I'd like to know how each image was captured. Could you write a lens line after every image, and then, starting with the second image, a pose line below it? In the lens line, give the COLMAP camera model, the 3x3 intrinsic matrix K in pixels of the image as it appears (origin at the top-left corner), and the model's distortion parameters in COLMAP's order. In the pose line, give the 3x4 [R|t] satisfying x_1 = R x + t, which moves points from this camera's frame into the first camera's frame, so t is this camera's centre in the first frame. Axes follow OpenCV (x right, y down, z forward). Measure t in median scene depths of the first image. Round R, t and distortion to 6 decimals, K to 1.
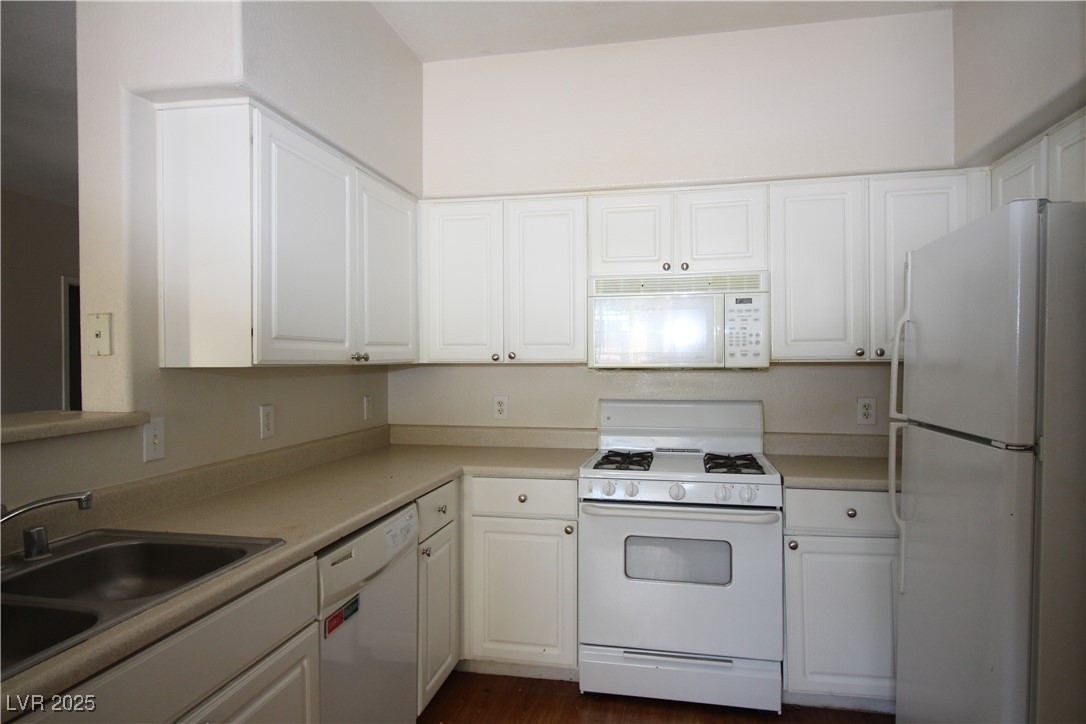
lens RADIAL K [[643.9, 0, 547.9], [0, 643.9, 362.4], [0, 0, 1]] dist [0.009781, -0.014493]
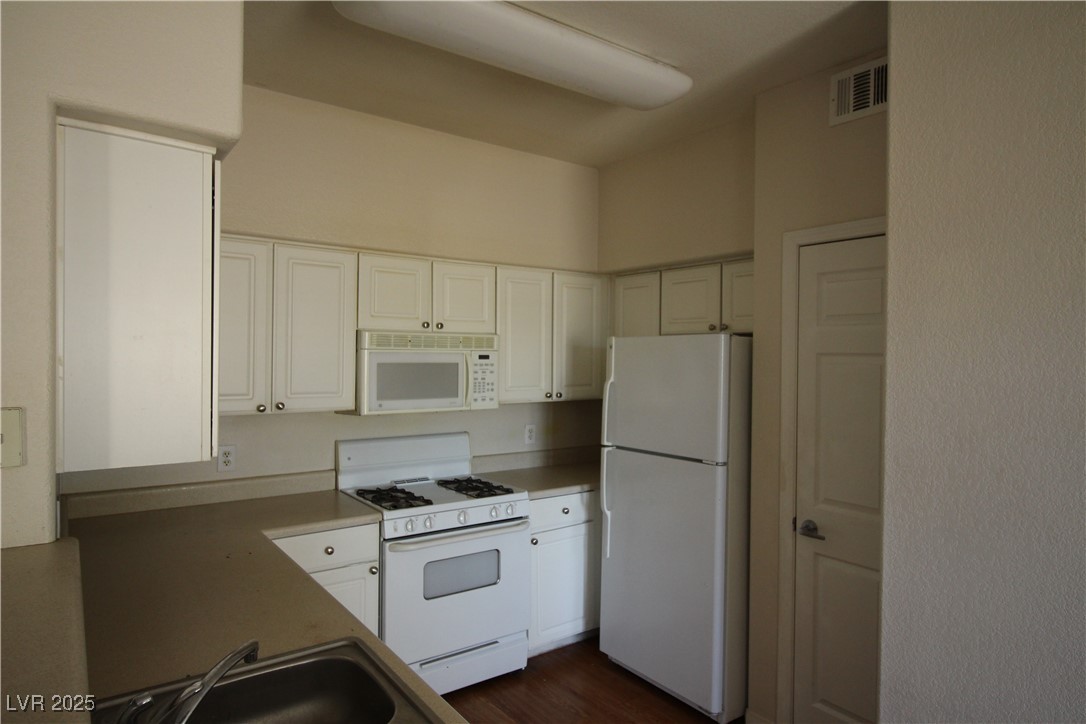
lens RADIAL K [[643.9, 0, 547.9], [0, 643.9, 362.4], [0, 0, 1]] dist [0.009781, -0.014493]
pose [[0.668904, 0.004138, 0.743338, -0.550925], [-0.009561, 0.999950, 0.003037, -0.090084], [-0.743288, -0.009138, 0.668909, 0.062257]]
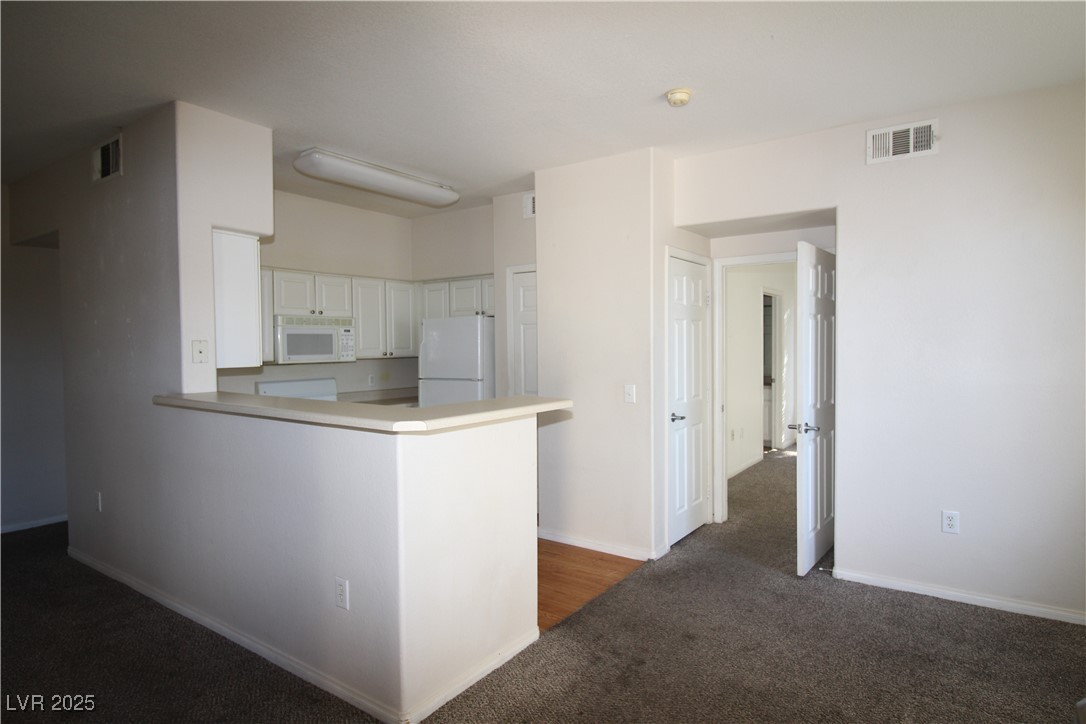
lens RADIAL K [[606.9, 0, 548.0], [0, 606.9, 363.0], [0, 0, 1]] dist [0.013326, -0.014990]
pose [[0.403031, -0.025747, 0.914824, -1.298015], [0.013622, 0.999662, 0.022133, -0.023177], [-0.915085, 0.003542, 0.403245, -0.443642]]
